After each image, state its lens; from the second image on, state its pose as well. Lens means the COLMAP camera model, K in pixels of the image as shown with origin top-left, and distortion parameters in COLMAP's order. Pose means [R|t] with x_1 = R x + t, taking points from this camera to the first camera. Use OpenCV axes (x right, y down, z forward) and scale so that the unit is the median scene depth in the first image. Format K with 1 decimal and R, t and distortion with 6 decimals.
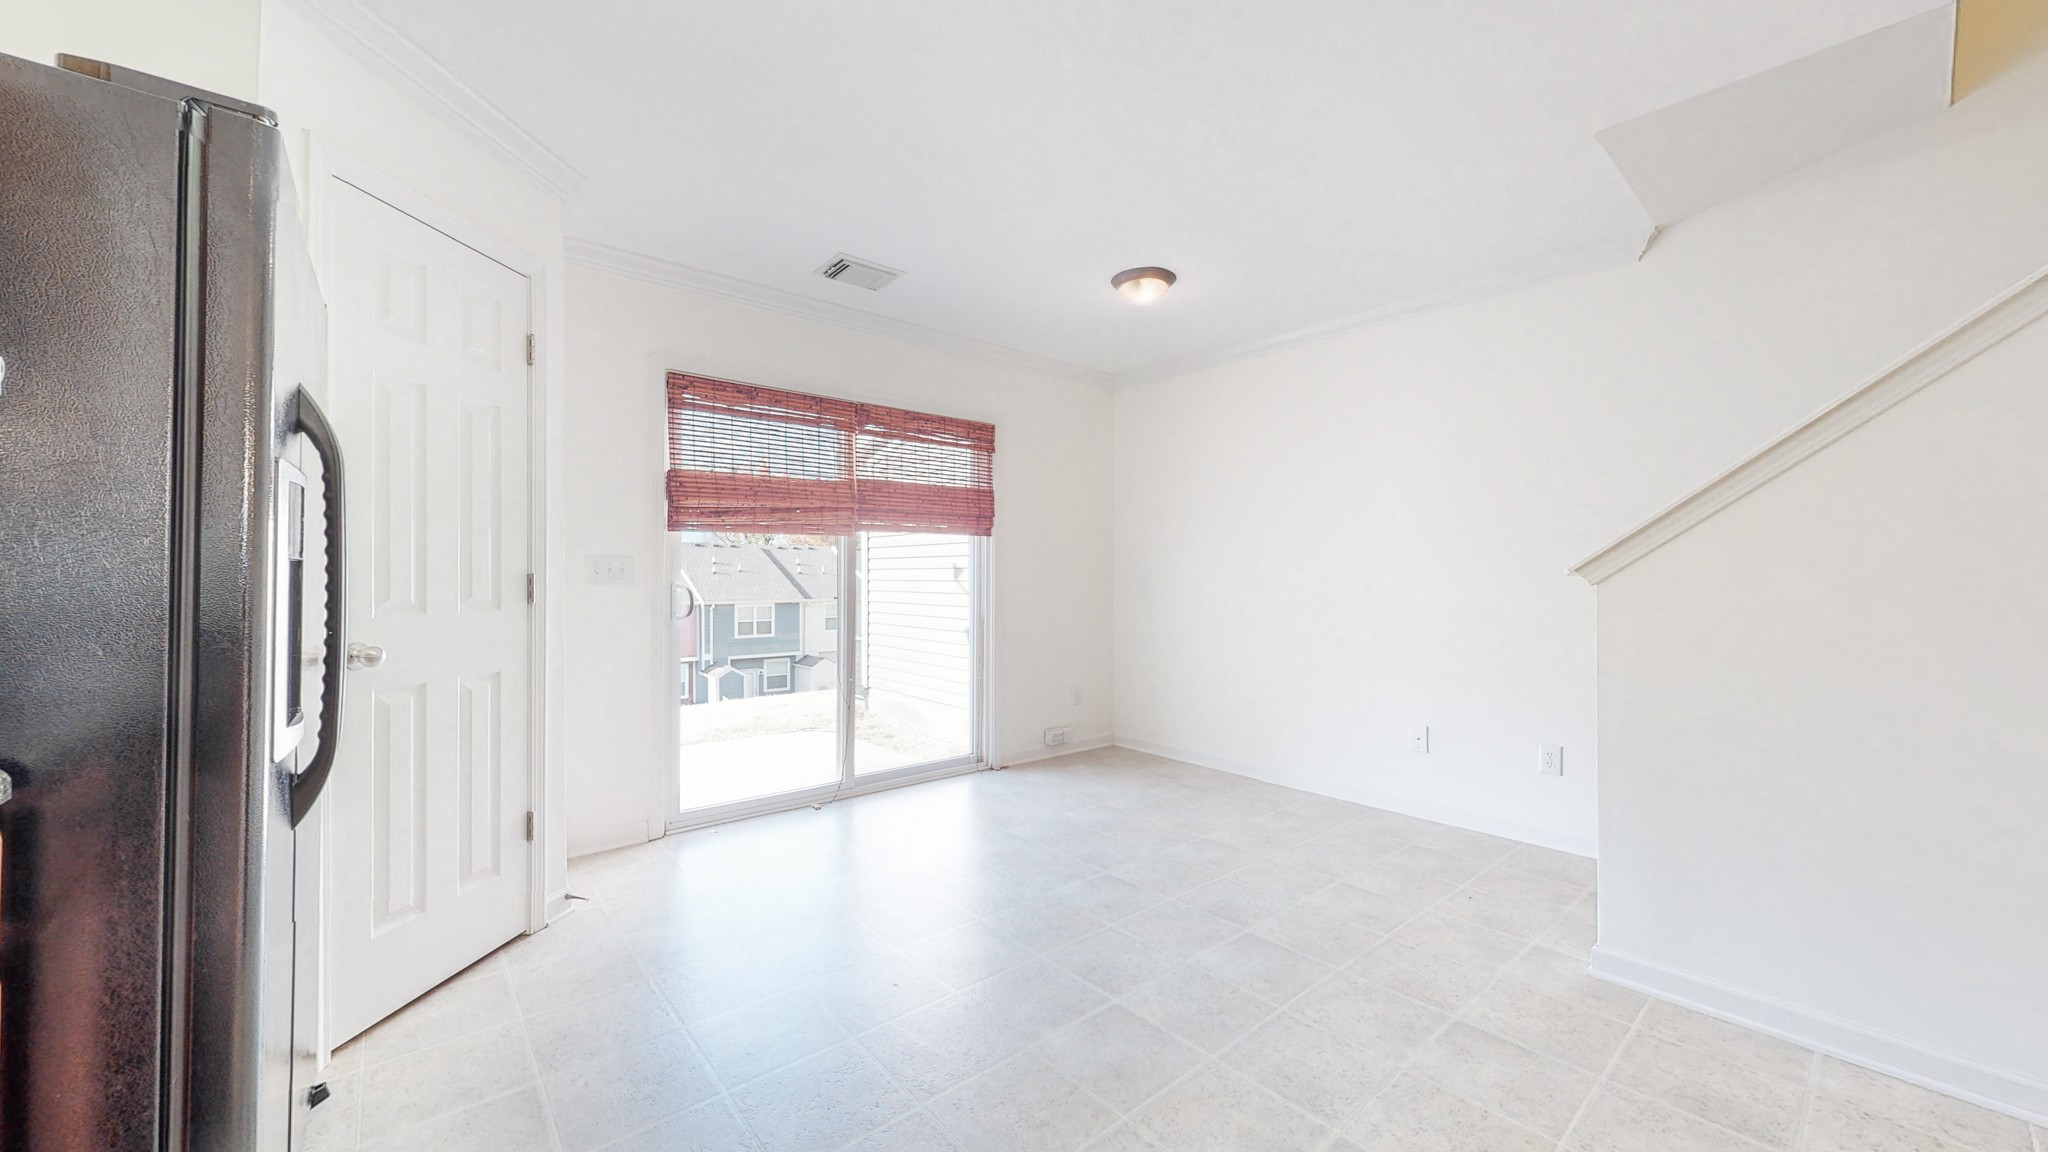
lens RADIAL K [[756.2, 0, 1019.4], [0, 756.2, 574.4], [0, 0, 1]] dist [0.001037, -0.000092]
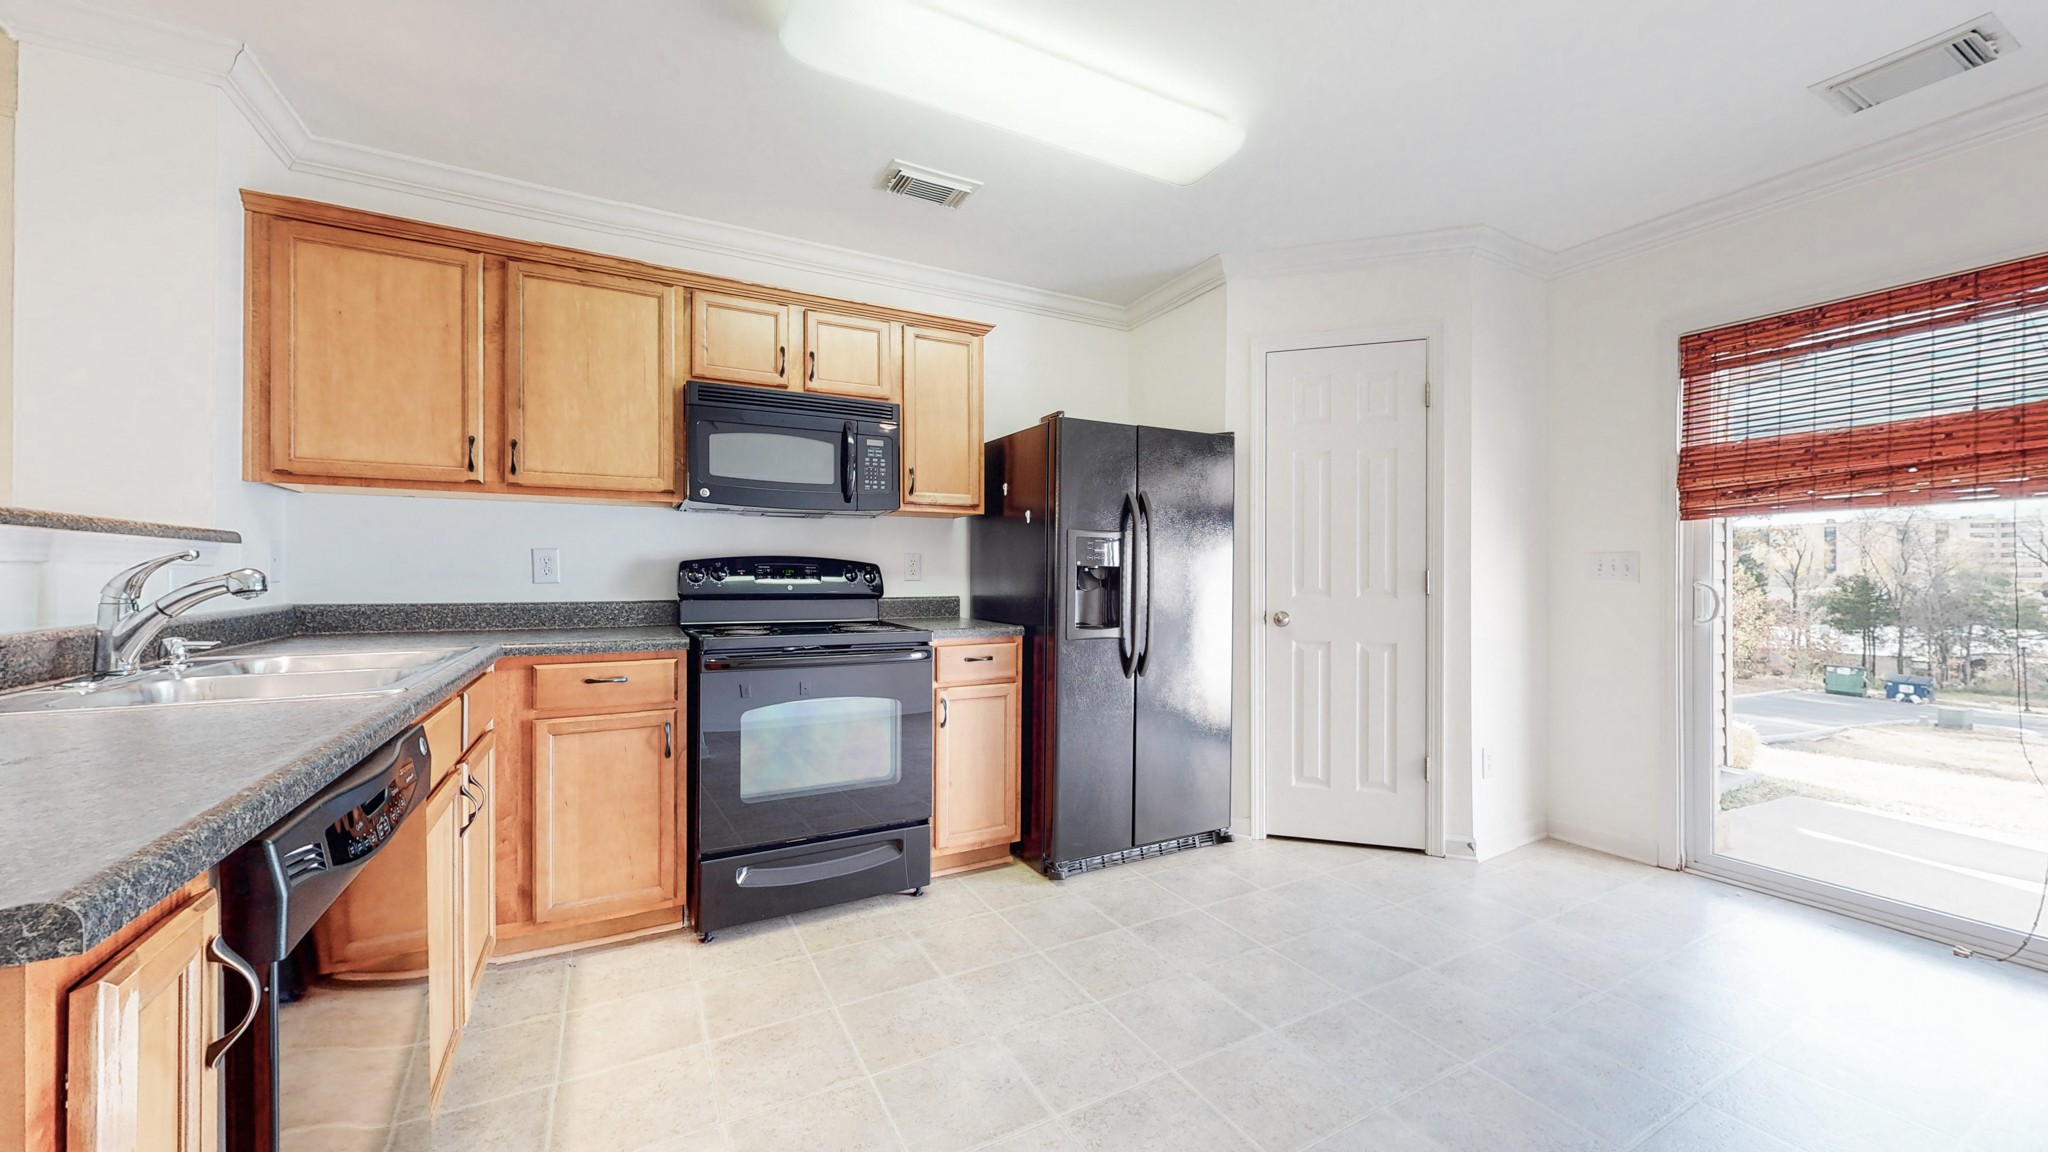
lens RADIAL K [[756.2, 0, 1028.1], [0, 756.2, 573.4], [0, 0, 1]] dist [0.001037, -0.000092]
pose [[-0.222939, -0.001069, -0.974832, 0.538130], [0.005222, 0.999984, -0.002290, 0.001284], [0.974818, -0.005601, -0.222930, 0.451213]]
